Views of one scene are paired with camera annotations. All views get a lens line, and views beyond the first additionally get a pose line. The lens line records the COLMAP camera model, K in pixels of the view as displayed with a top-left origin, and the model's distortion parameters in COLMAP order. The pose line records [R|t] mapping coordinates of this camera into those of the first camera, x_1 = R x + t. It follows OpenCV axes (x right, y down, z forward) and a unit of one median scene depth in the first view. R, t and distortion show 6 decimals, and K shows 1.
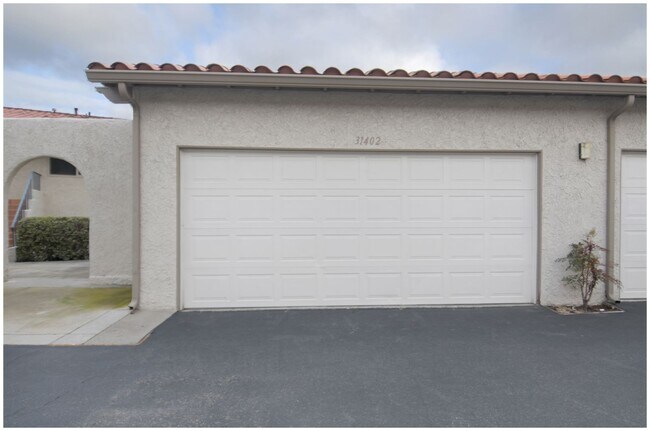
lens RADIAL K [[344.1, 0, 325.0], [0, 344.1, 229.0], [0, 0, 1]] dist [-0.021429, -0.001189]
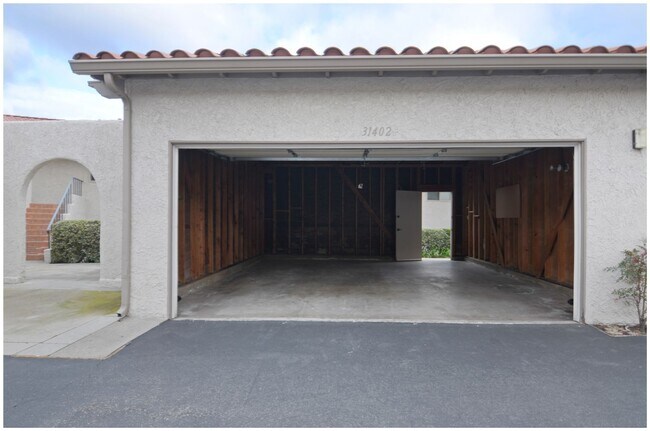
lens RADIAL K [[344.1, 0, 325.0], [0, 344.1, 229.0], [0, 0, 1]] dist [-0.021429, -0.001189]
pose [[0.996039, 0.003649, -0.088842, 0.071928], [-0.004894, 0.999893, -0.013808, 0.006442], [0.088782, 0.014189, 0.995950, 0.114813]]
